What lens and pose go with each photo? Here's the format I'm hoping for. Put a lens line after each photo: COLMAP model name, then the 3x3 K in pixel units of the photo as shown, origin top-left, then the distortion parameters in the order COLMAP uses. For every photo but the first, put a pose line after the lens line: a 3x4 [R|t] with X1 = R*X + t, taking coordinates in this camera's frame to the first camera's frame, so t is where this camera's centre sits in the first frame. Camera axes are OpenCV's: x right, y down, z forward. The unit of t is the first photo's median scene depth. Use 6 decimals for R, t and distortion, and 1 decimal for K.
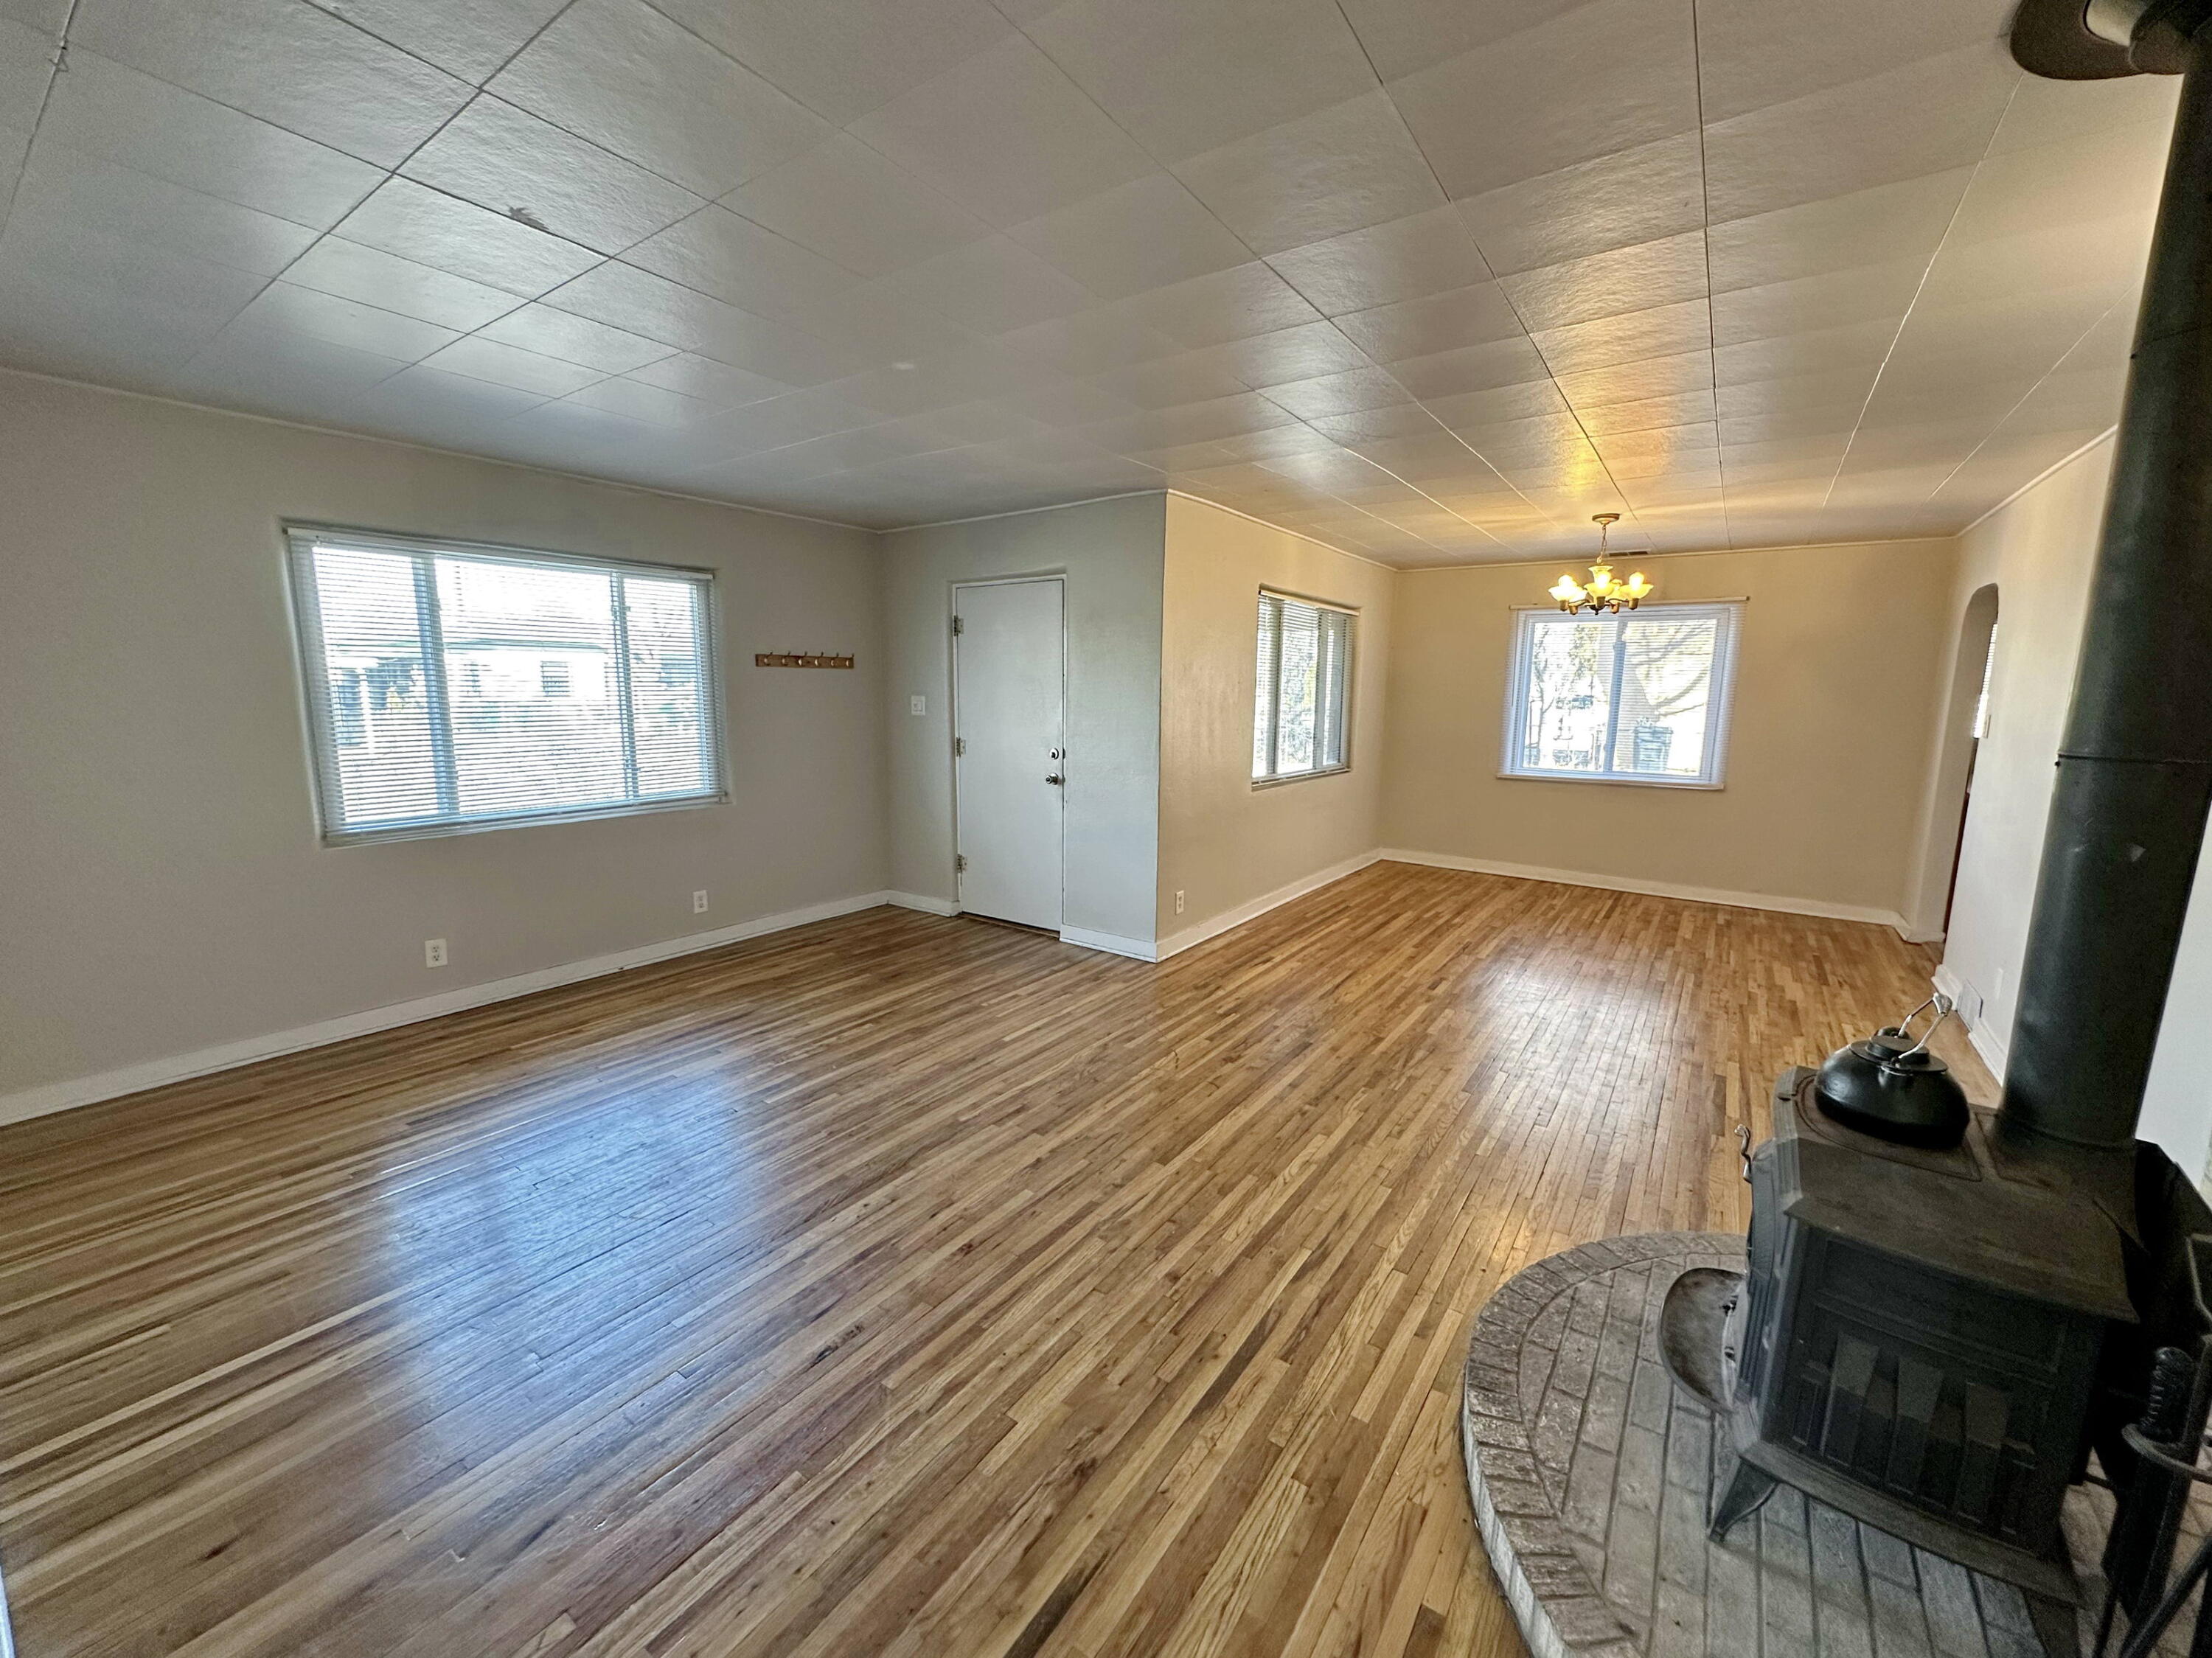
lens RADIAL K [[877.1, 0, 1122.0], [0, 877.1, 826.2], [0, 0, 1]] dist [0.000300, 0.000083]
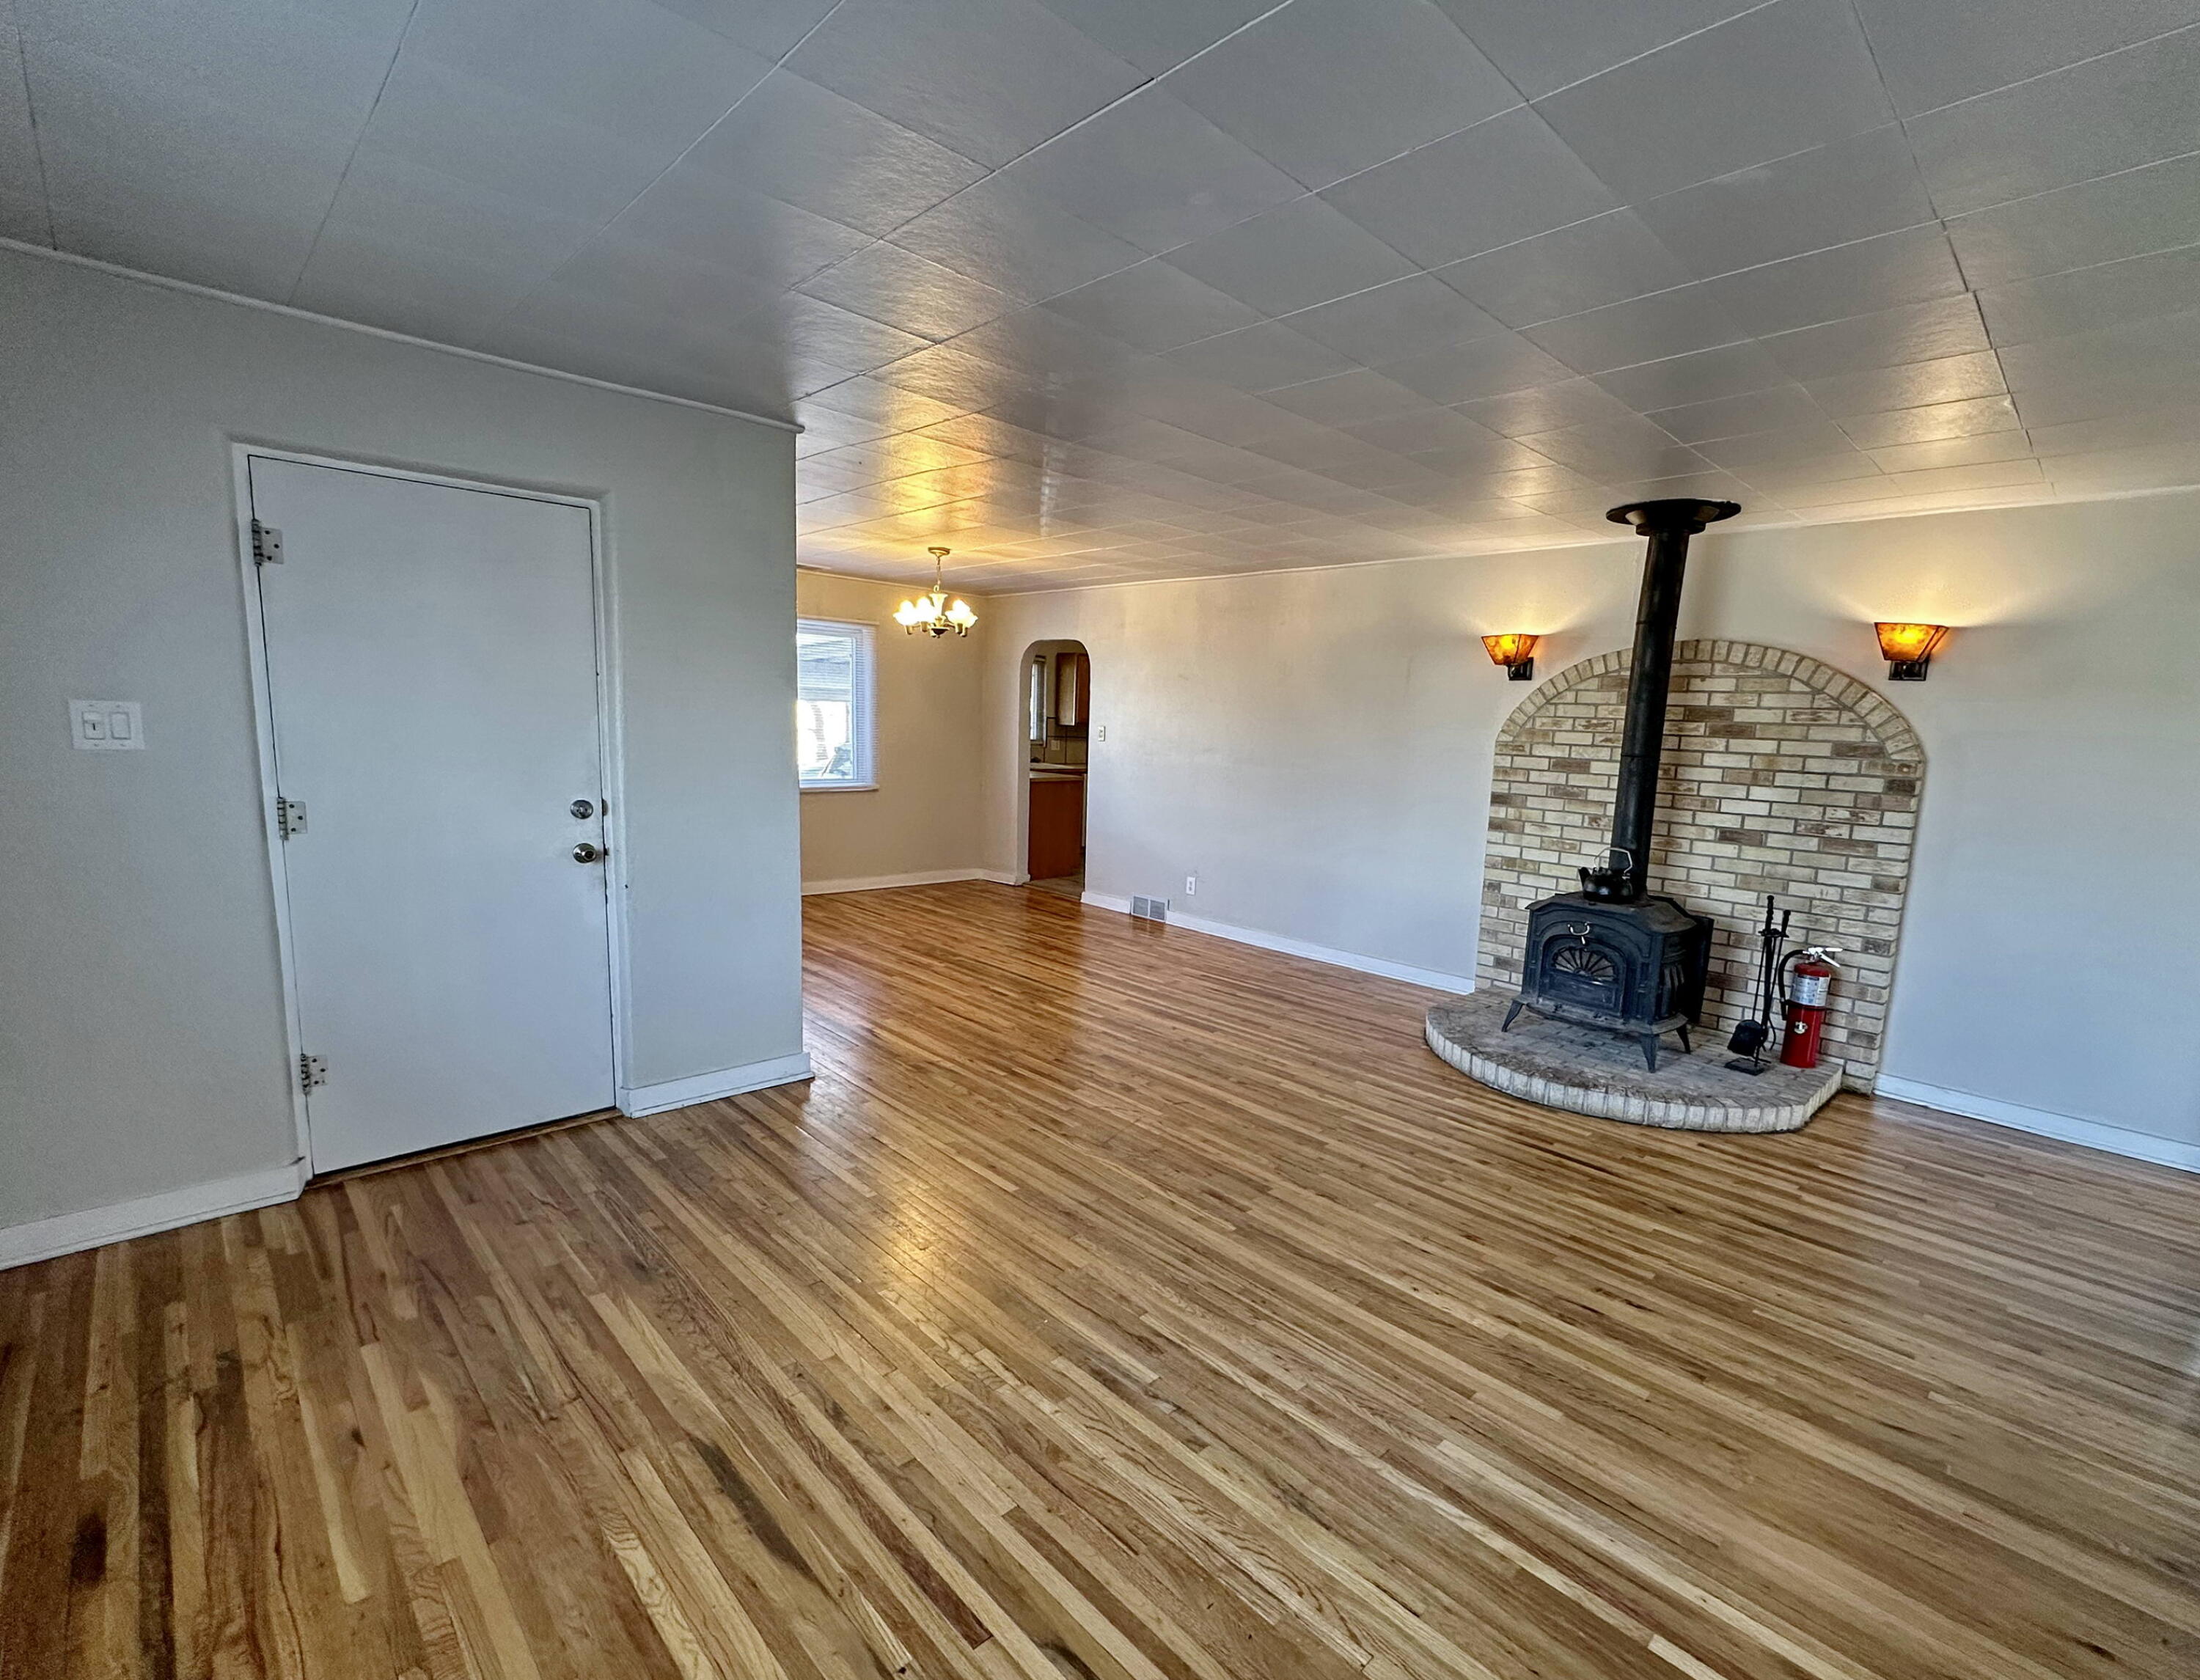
lens RADIAL K [[1007.9, 0, 1116.1], [0, 1007.9, 856.7], [0, 0, 1]] dist [-0.003141, 0.001289]
pose [[0.184540, -0.139177, 0.972921, -0.846523], [0.115705, 0.986115, 0.119118, -0.115334], [-0.975990, 0.090590, 0.198081, 0.679586]]
